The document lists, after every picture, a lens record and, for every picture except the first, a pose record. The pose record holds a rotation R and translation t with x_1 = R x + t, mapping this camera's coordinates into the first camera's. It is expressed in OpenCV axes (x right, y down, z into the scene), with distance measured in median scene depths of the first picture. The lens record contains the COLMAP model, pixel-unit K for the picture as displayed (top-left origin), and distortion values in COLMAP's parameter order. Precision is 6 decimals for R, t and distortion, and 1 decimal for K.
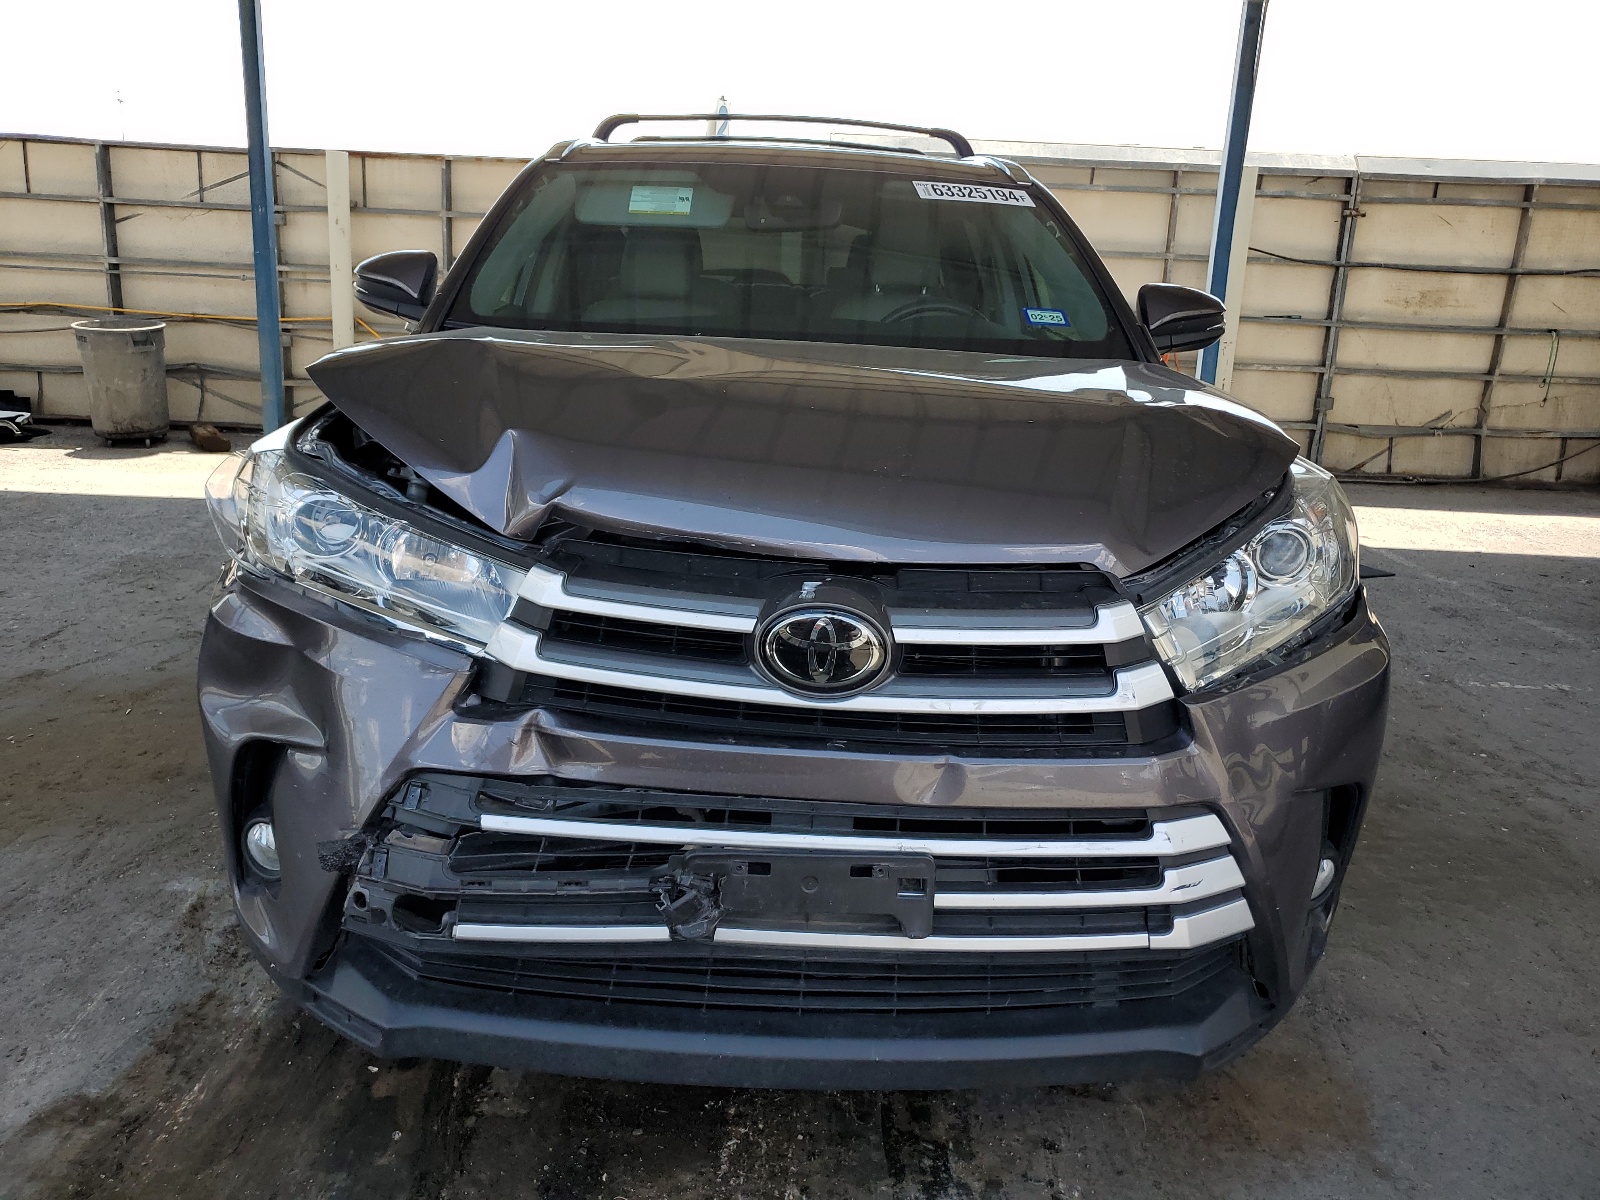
lens RADIAL K [[1226.2, 0, 800.0], [0, 1226.2, 600.0], [0, 0, 1]] dist [0.003378, 0.000633]
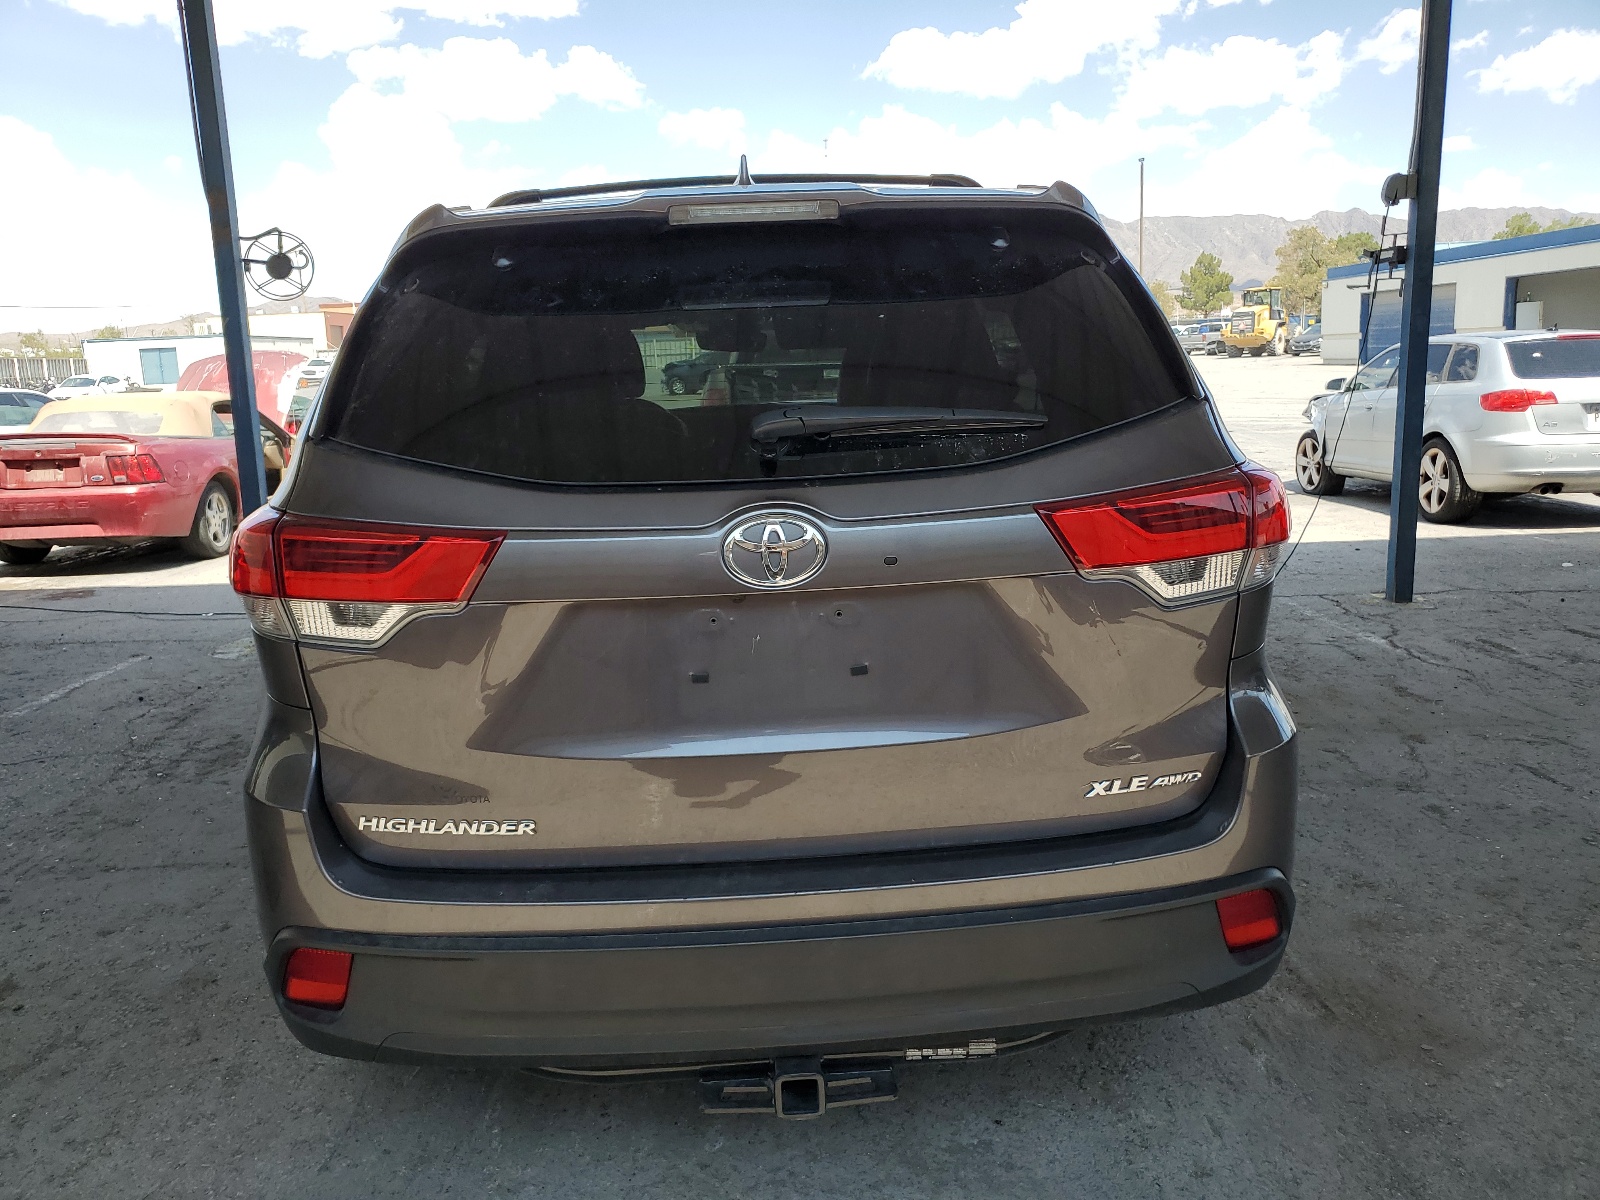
lens RADIAL K [[1268.2, 0, 800.0], [0, 1268.2, 600.0], [0, 0, 1]] dist [0.015636, 0.002212]
pose [[-0.999401, 0.003897, -0.034374, -0.033277], [-0.011442, 0.900468, 0.434772, -0.704686], [0.032647, 0.434905, -0.899884, 2.527992]]
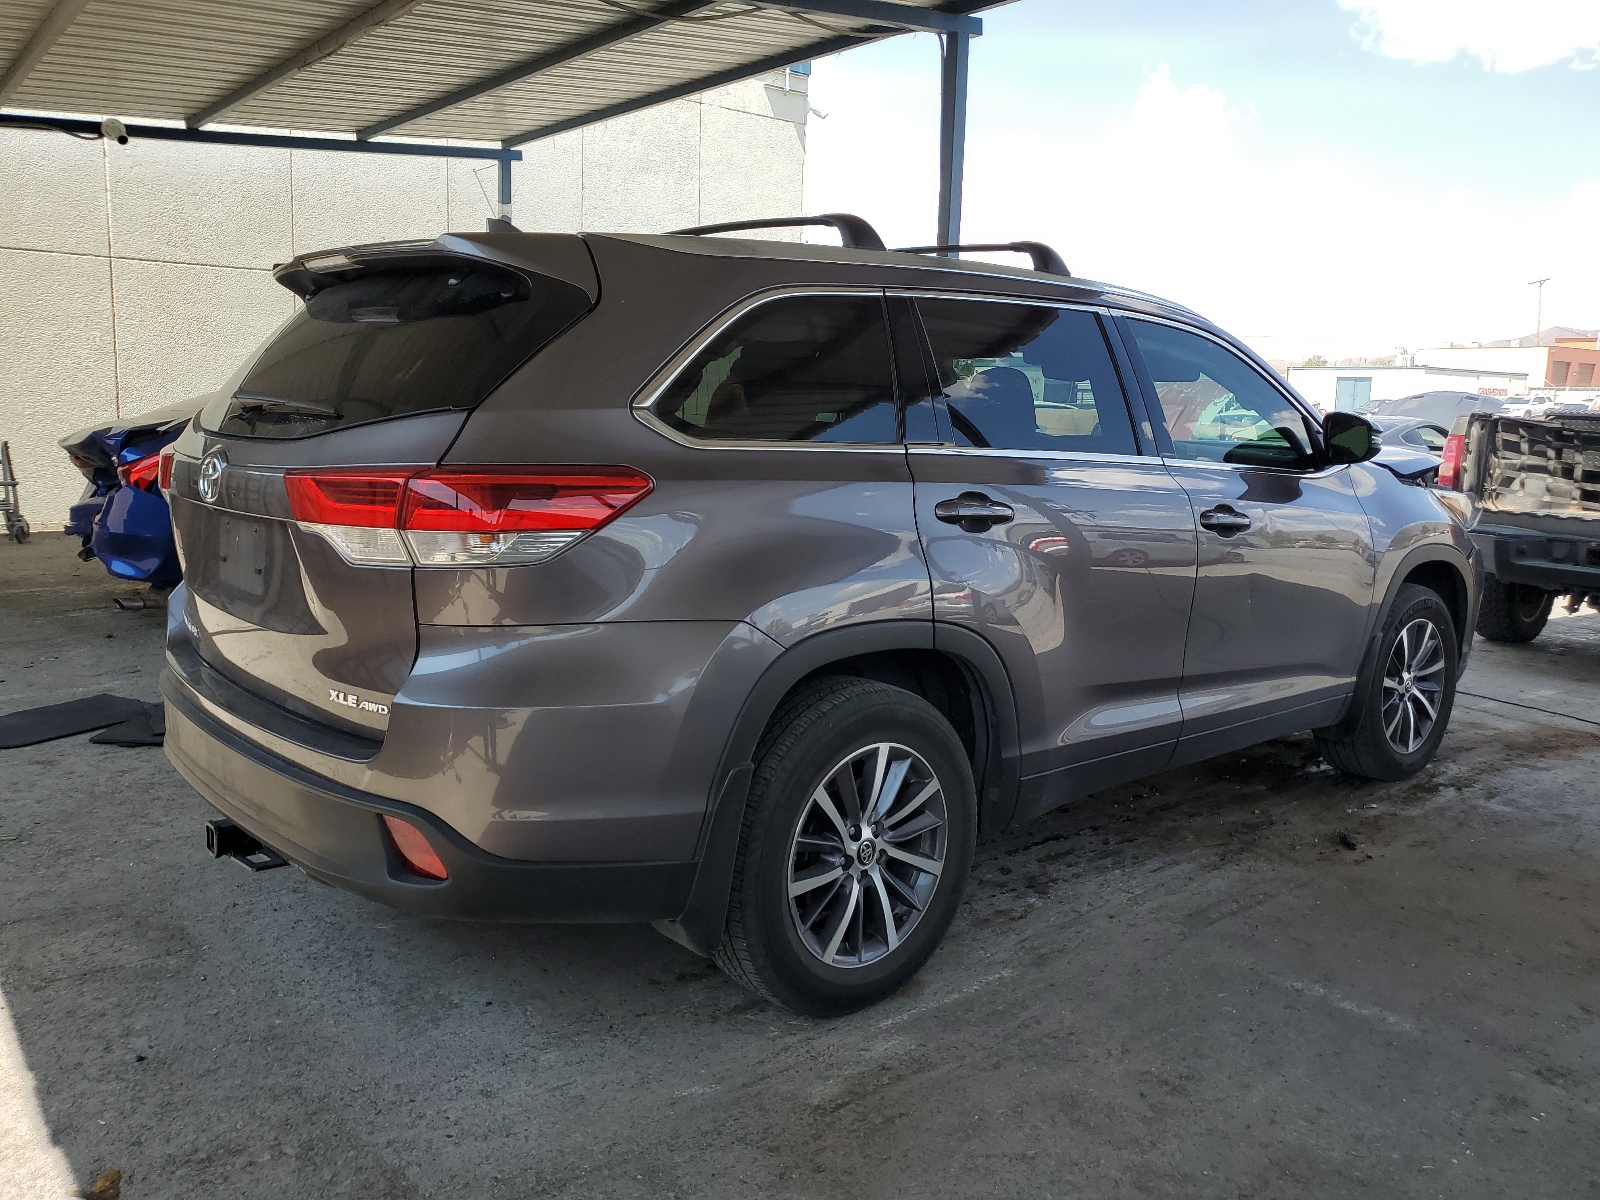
lens RADIAL K [[1253.5, 0, 800.0], [0, 1253.5, 600.0], [0, 0, 1]] dist [0.059169, 0.003585]
pose [[-0.636201, -0.179441, 0.750366, -0.979691], [0.148594, 0.925870, 0.347397, -0.641755], [-0.757079, 0.332514, -0.562376, 2.217701]]
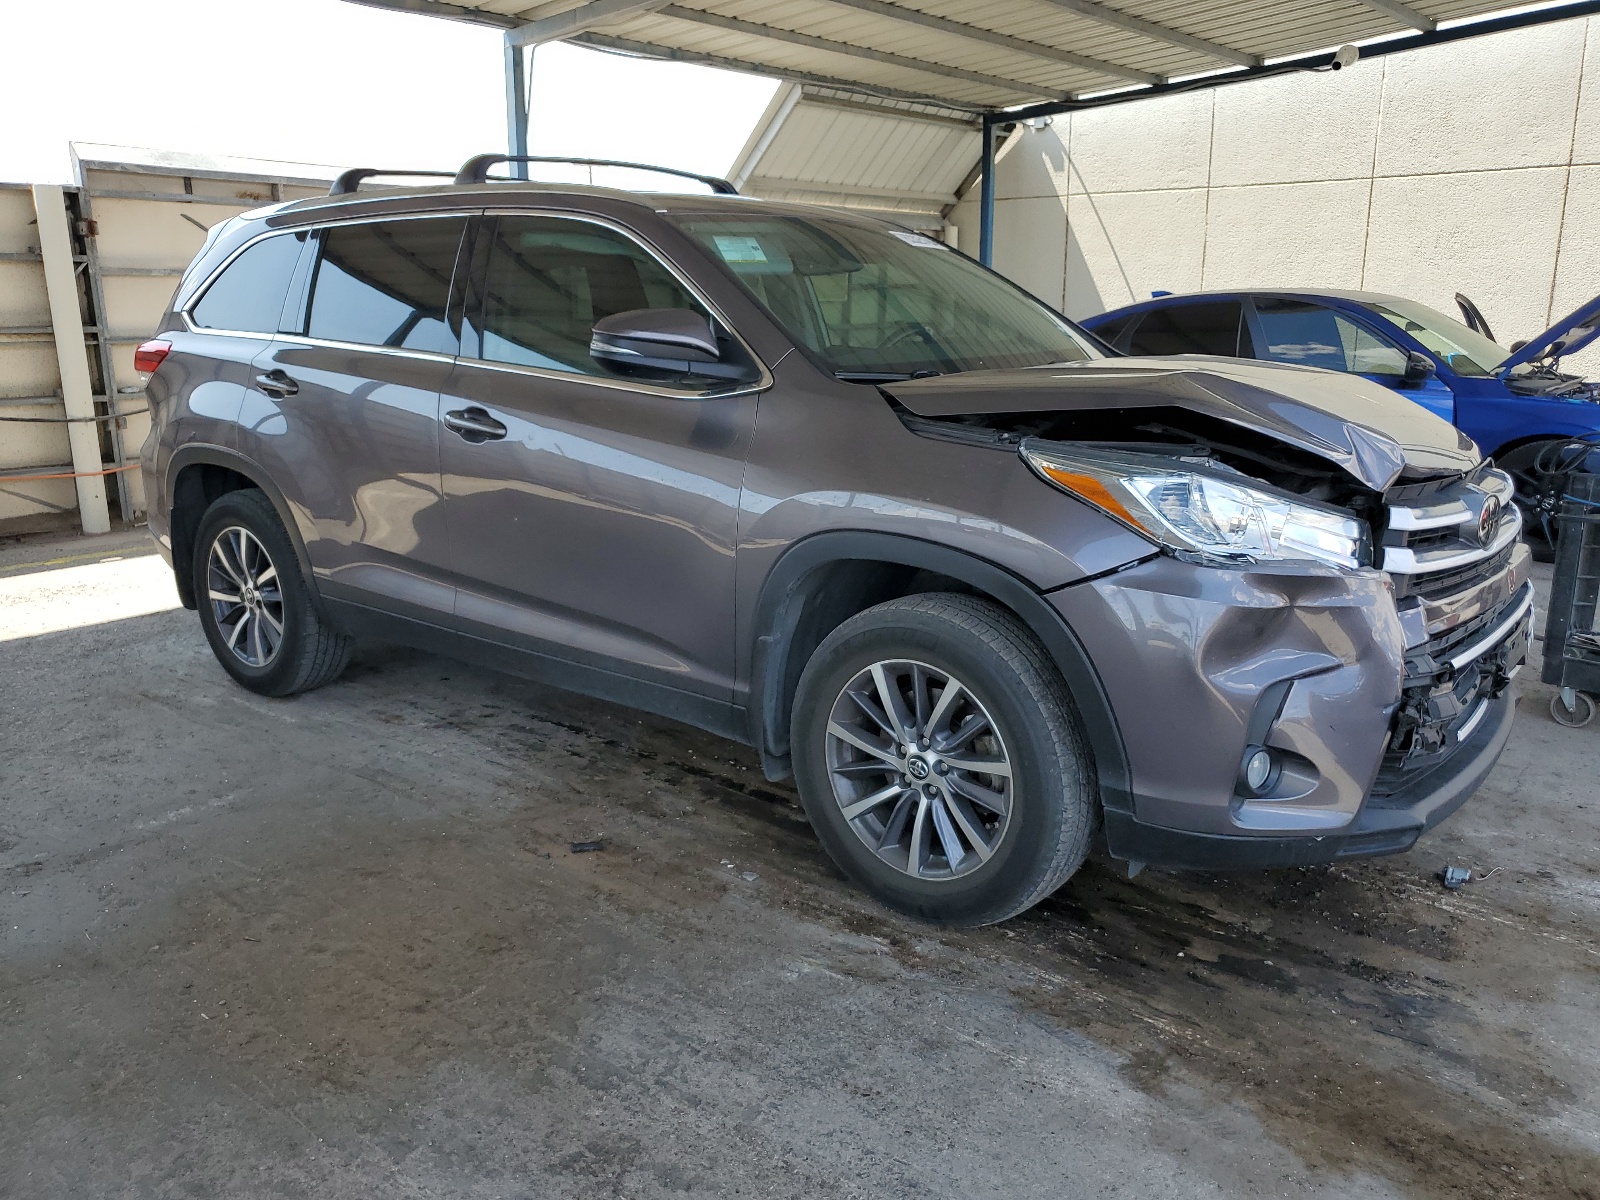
lens RADIAL K [[1268.2, 0, 800.0], [0, 1268.2, 600.0], [0, 0, 1]] dist [0.015636, 0.002212]
pose [[0.642274, -0.225164, 0.732657, -1.021166], [0.227365, 0.968823, 0.098428, -0.131284], [-0.731977, 0.103363, 0.673443, 0.252043]]
